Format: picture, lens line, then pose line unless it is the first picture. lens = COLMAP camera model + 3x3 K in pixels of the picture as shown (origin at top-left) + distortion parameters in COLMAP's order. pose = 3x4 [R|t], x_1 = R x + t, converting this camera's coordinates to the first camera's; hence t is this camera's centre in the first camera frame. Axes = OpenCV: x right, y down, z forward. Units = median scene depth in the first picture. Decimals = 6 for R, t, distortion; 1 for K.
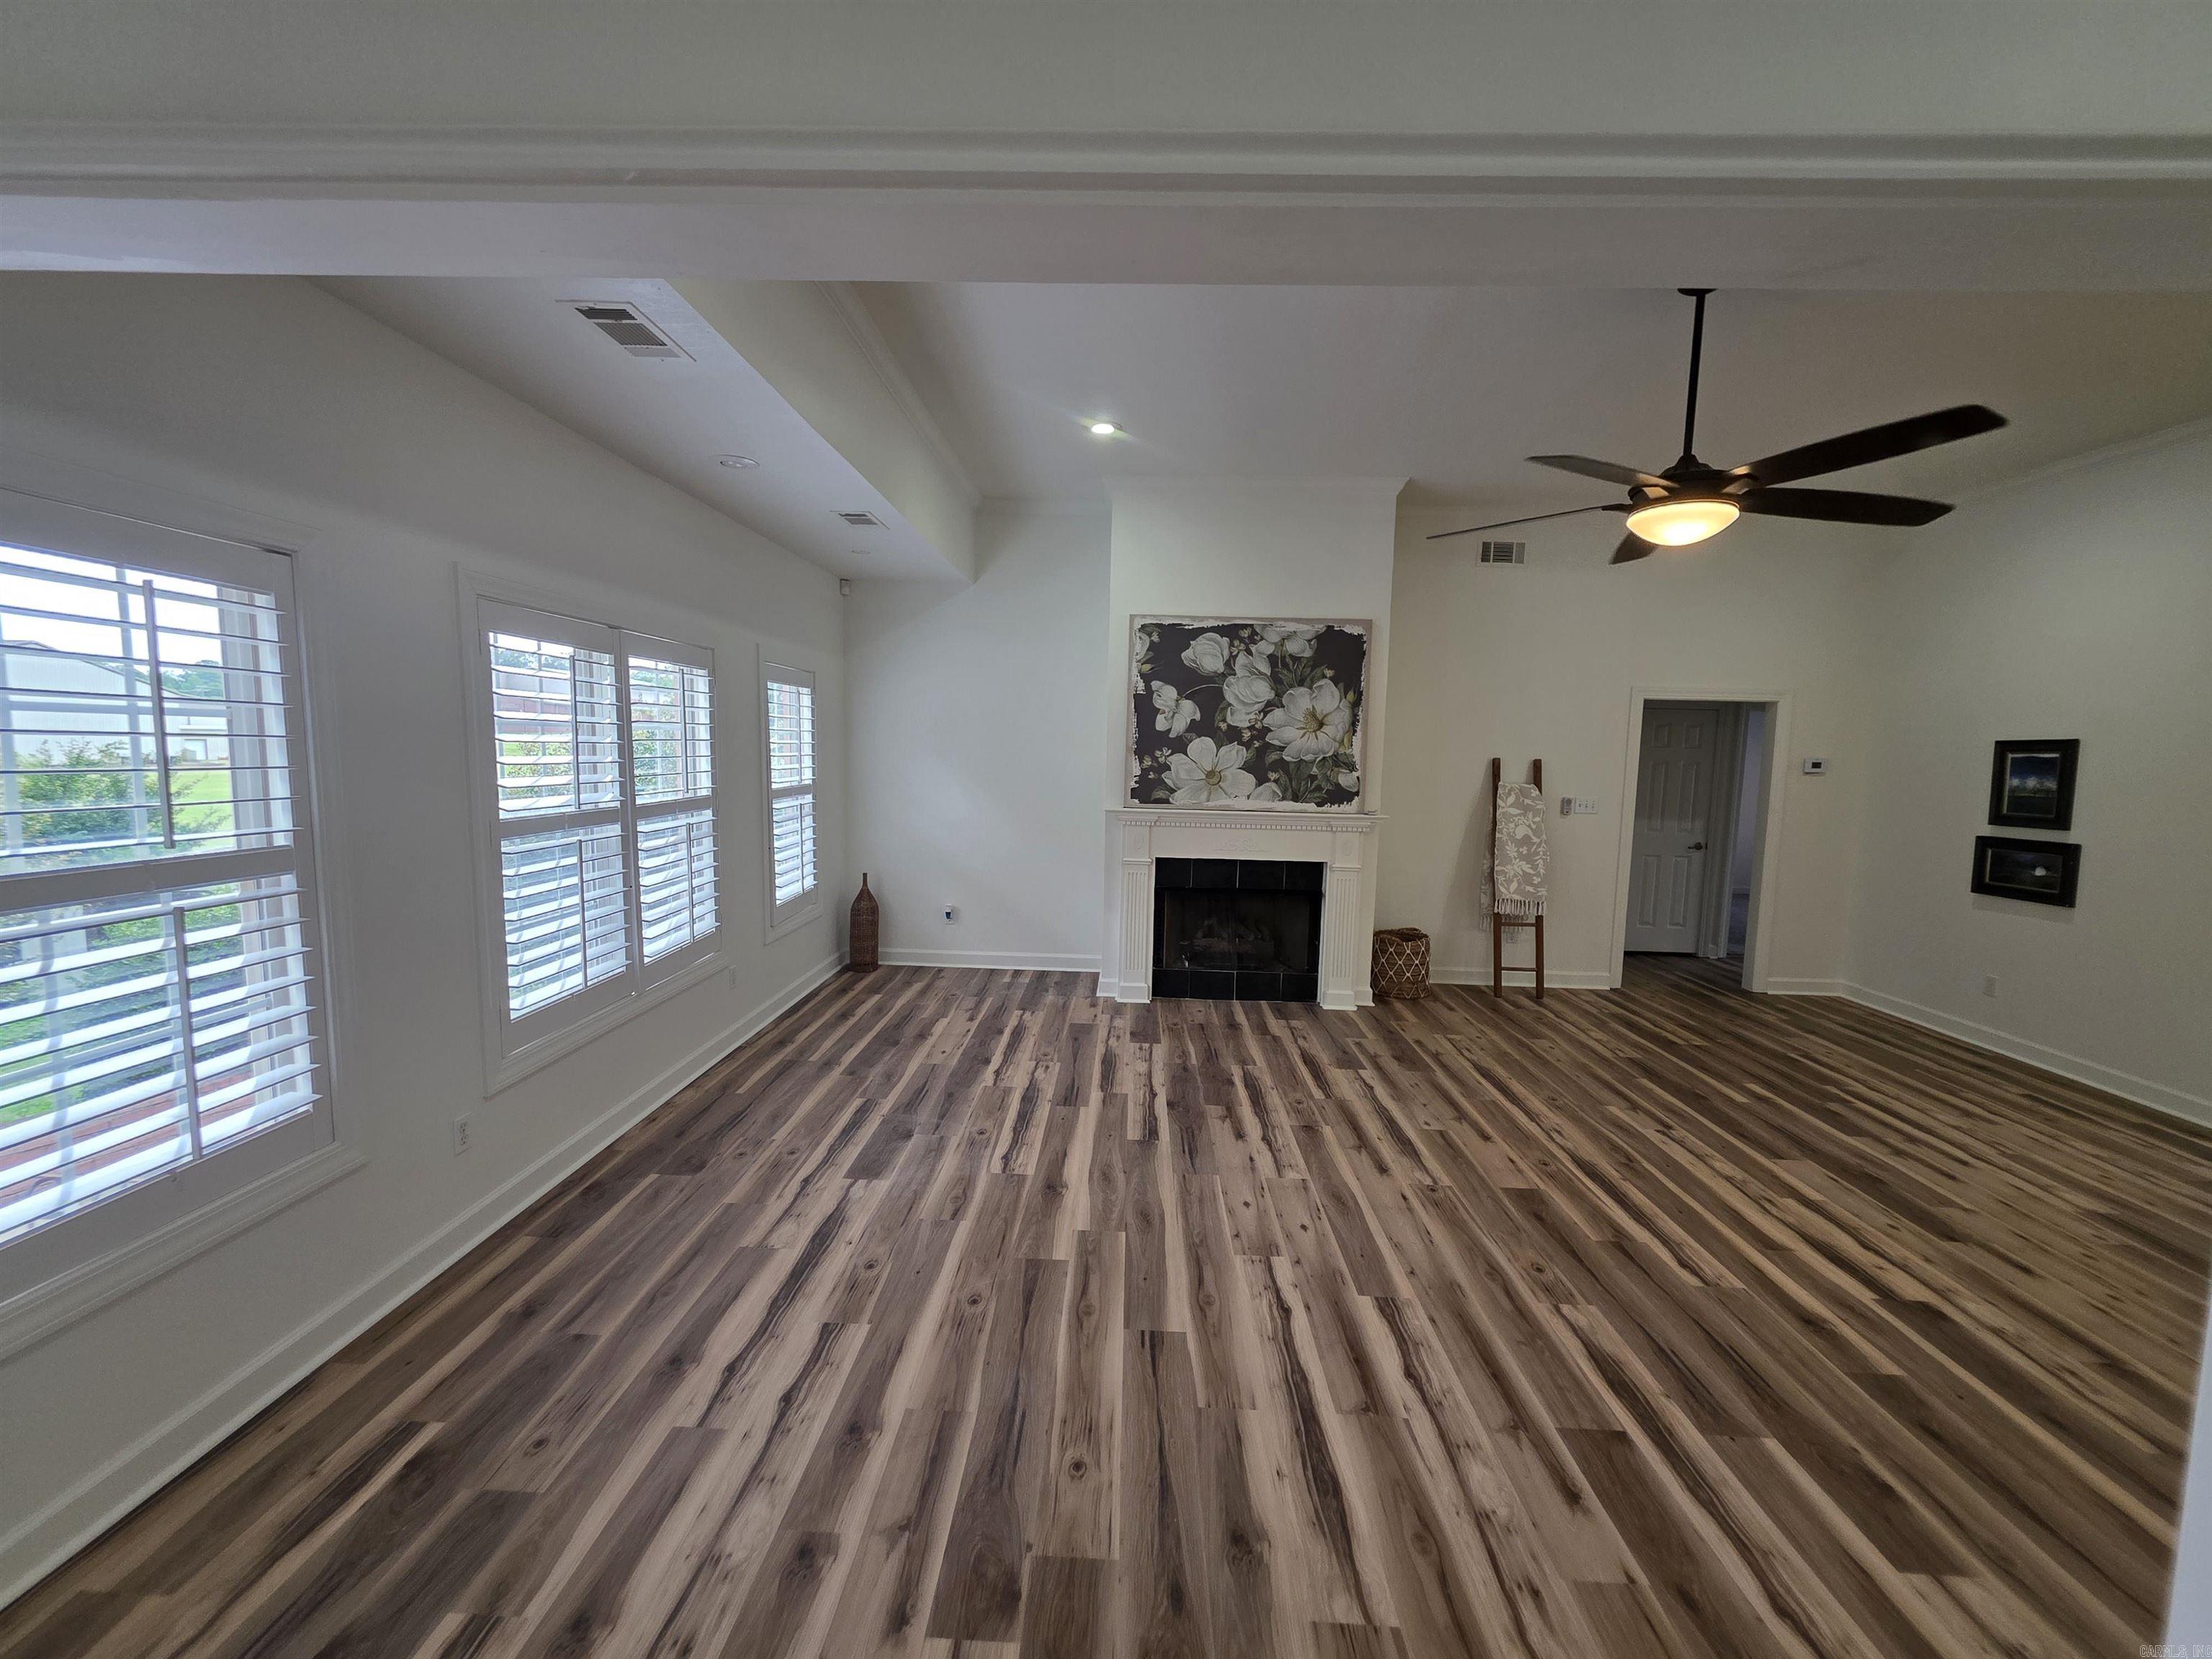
lens RADIAL K [[884.0, 0, 1098.4], [0, 884.0, 832.9], [0, 0, 1]] dist [0.001411, -0.000120]
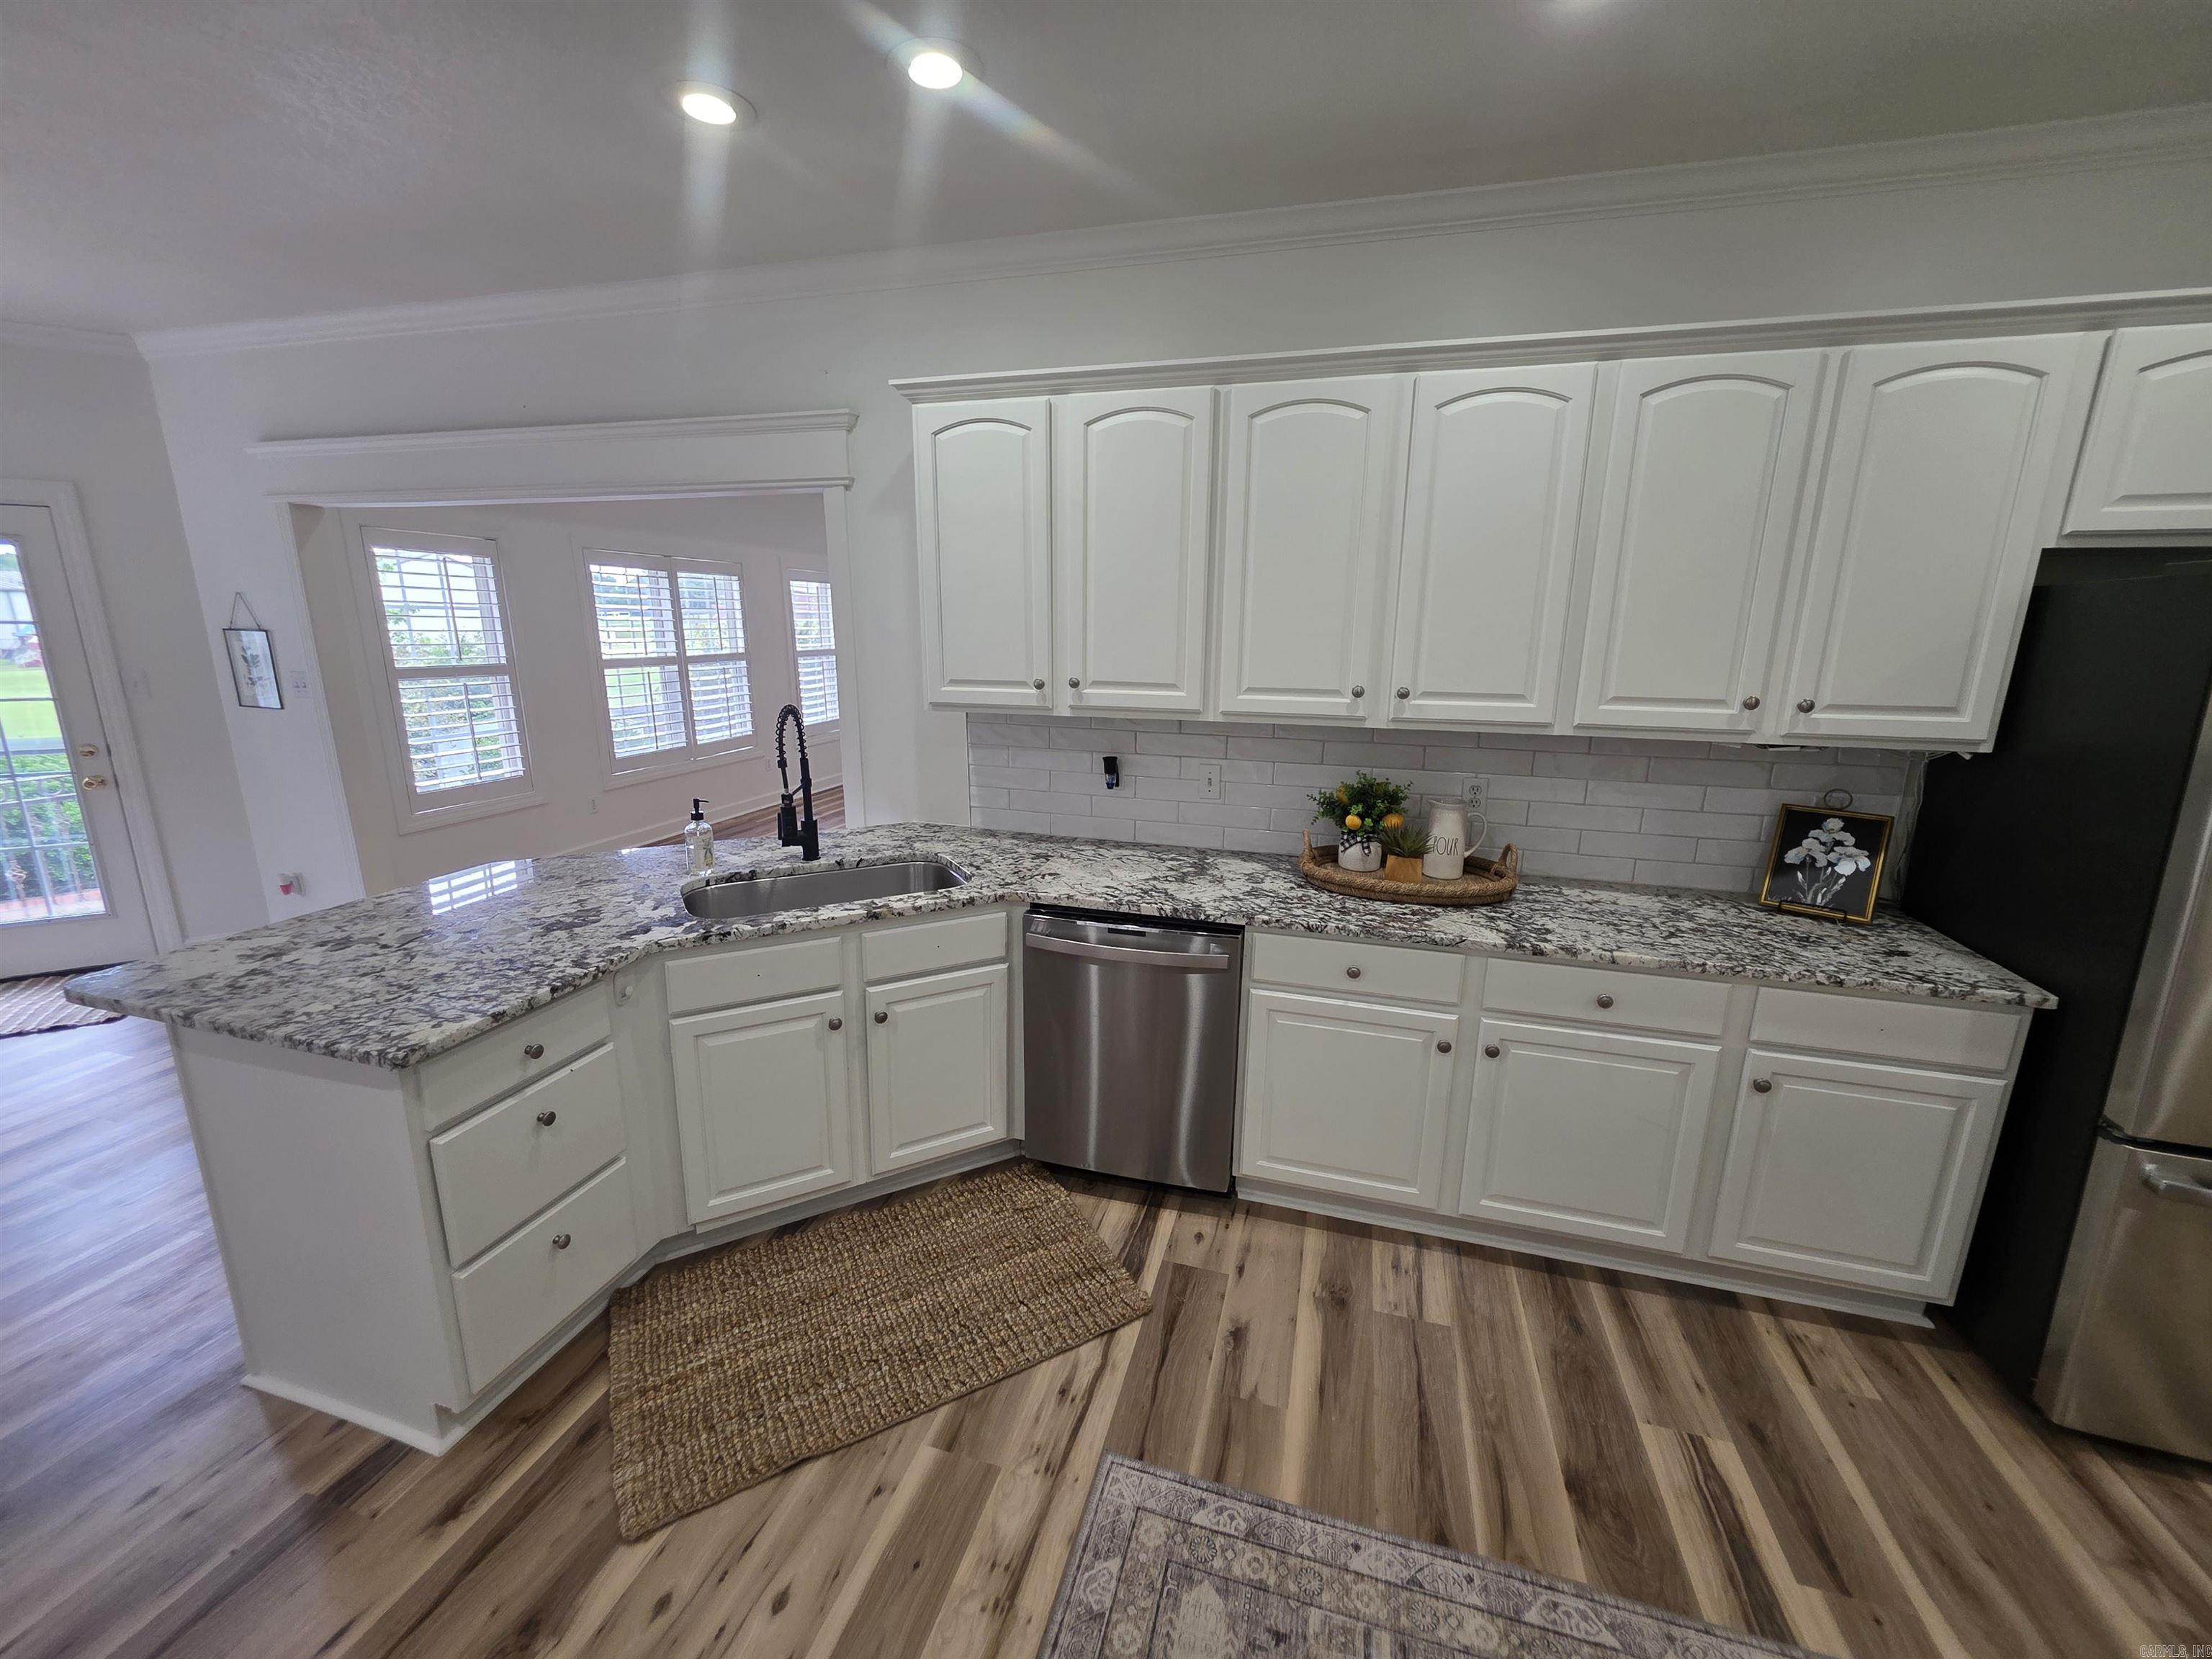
lens RADIAL K [[884.0, 0, 1103.7], [0, 884.0, 822.7], [0, 0, 1]] dist [0.001411, -0.000120]
pose [[0.970331, 0.024685, -0.240519, 0.517124], [0.003662, 0.993160, 0.116702, 0.069342], [0.241754, -0.114120, 0.963603, -0.403519]]
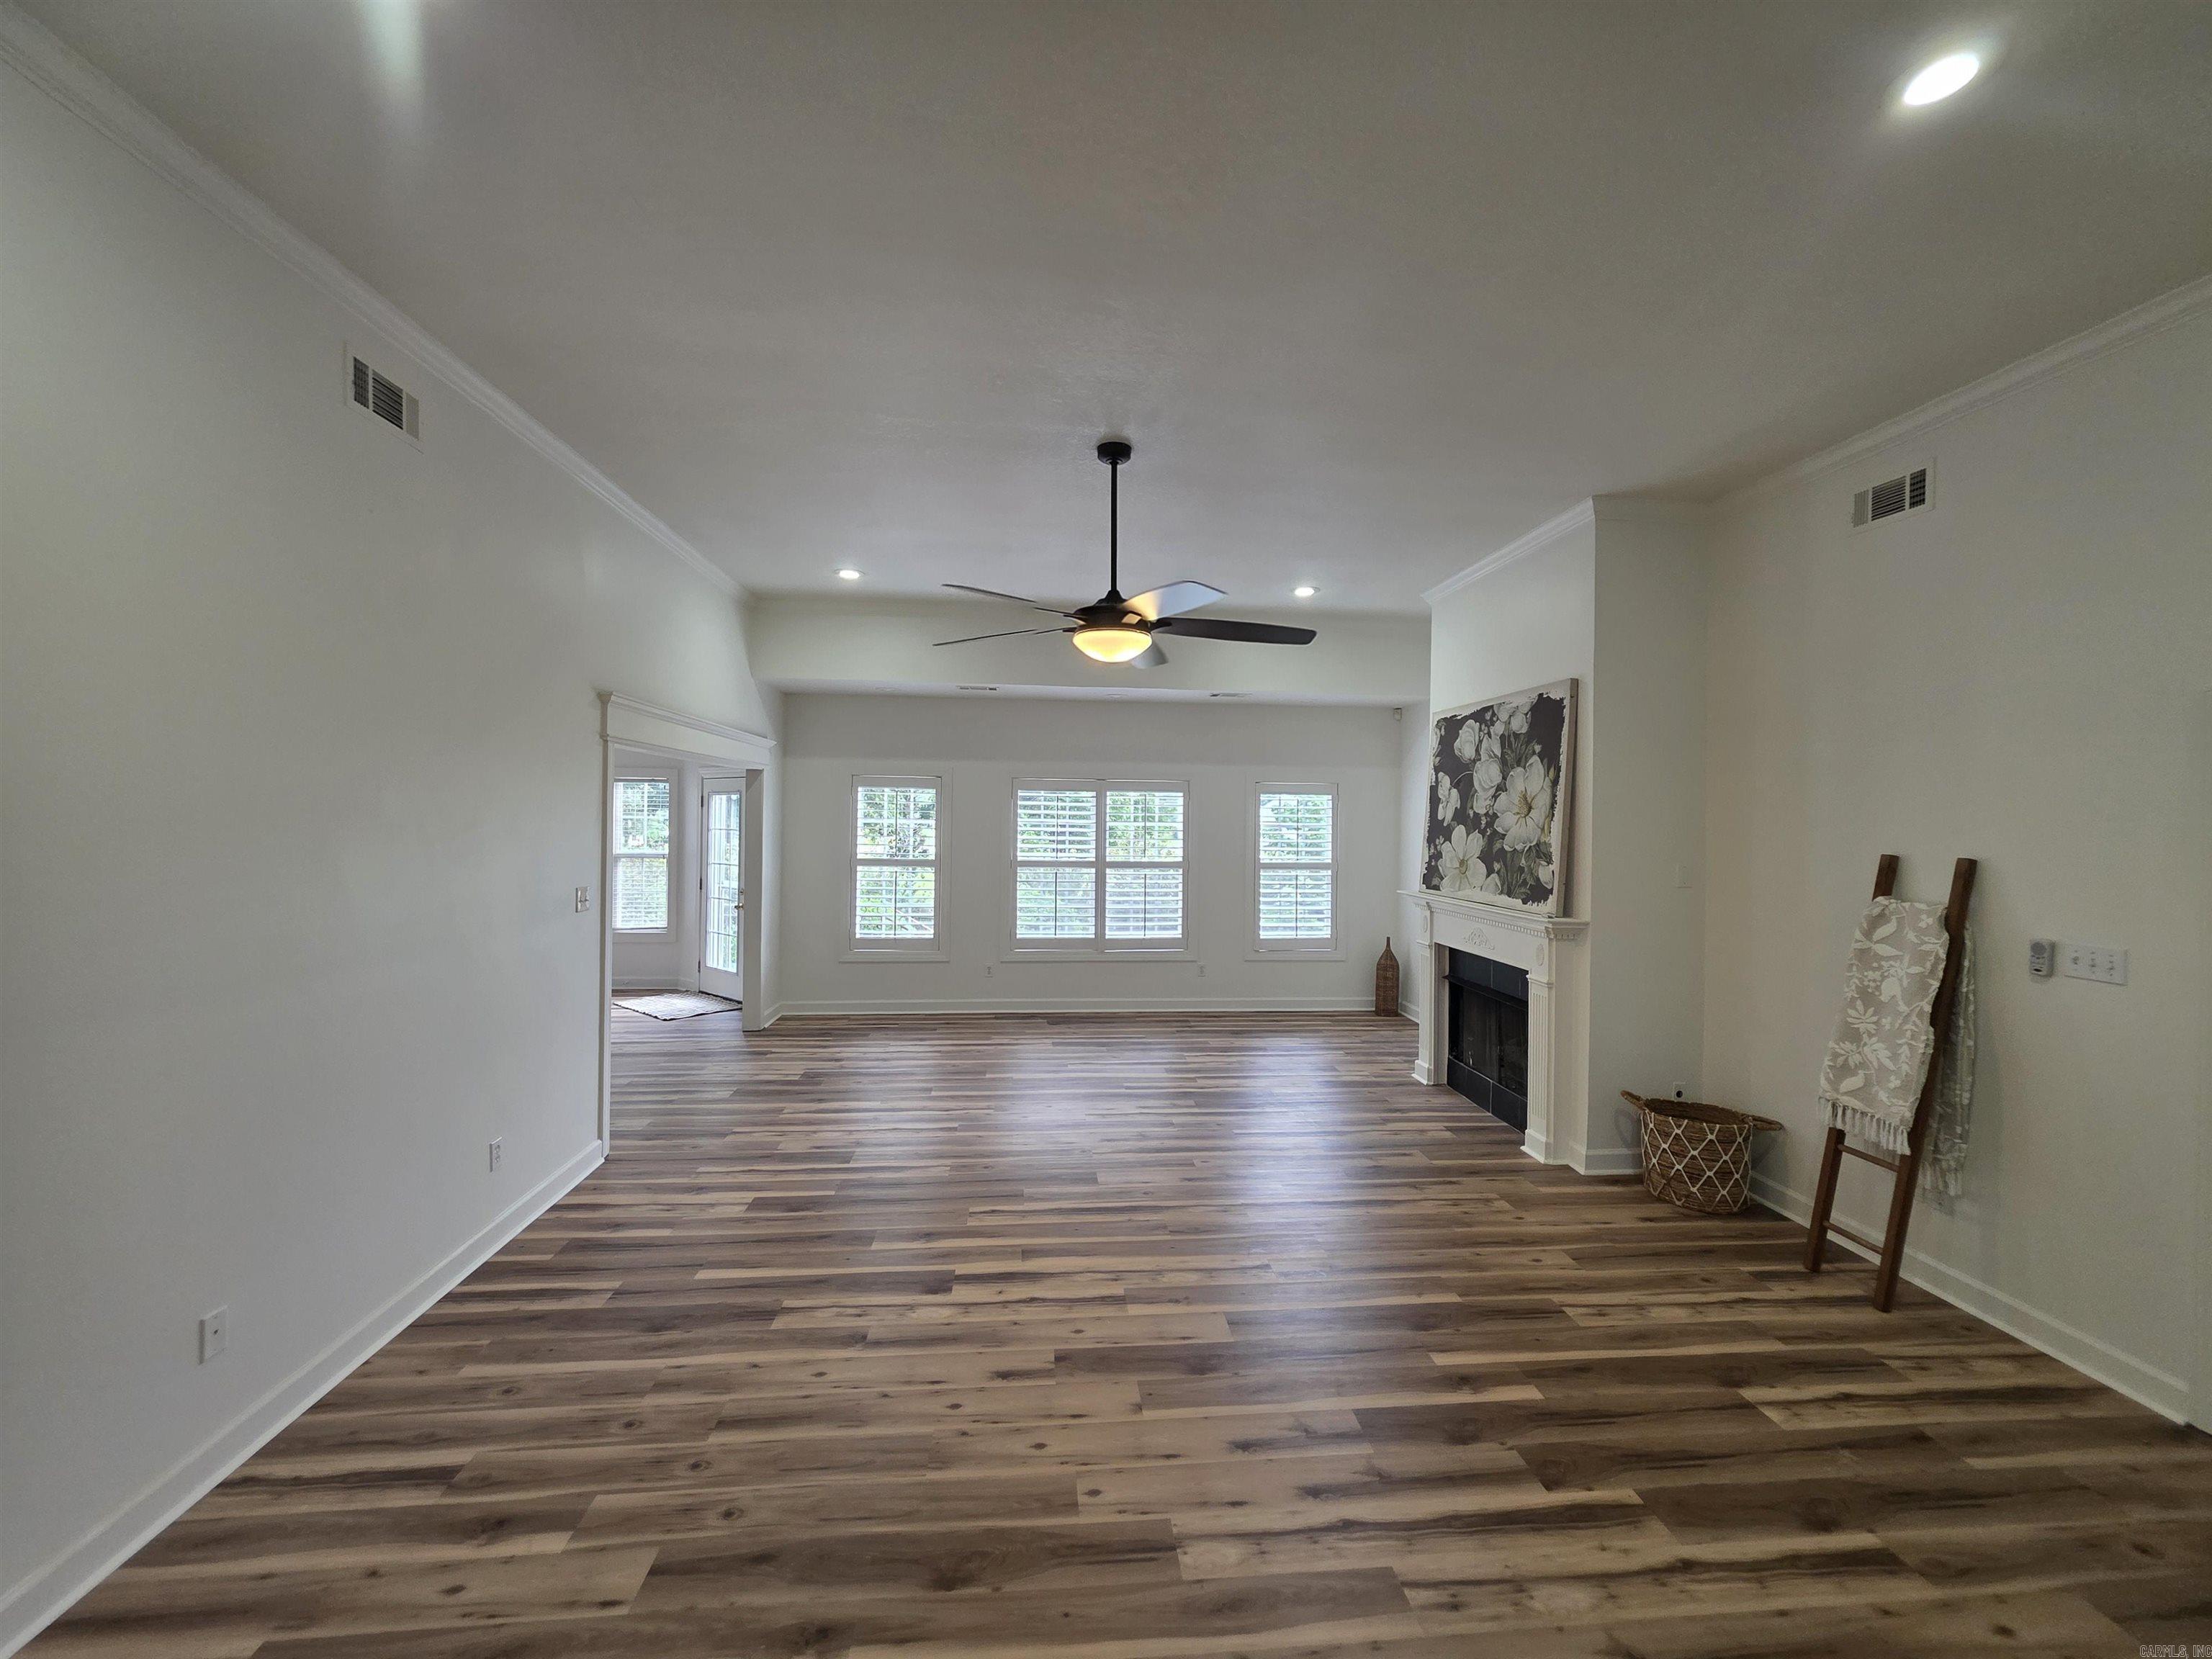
lens RADIAL K [[884.0, 0, 1094.4], [0, 884.0, 822.0], [0, 0, 1]] dist [0.001411, -0.000120]
pose [[0.118385, -0.017190, -0.992819, 1.060552], [-0.105020, 0.994025, -0.029734, -0.039800], [0.987398, 0.107786, 0.115873, 0.486860]]
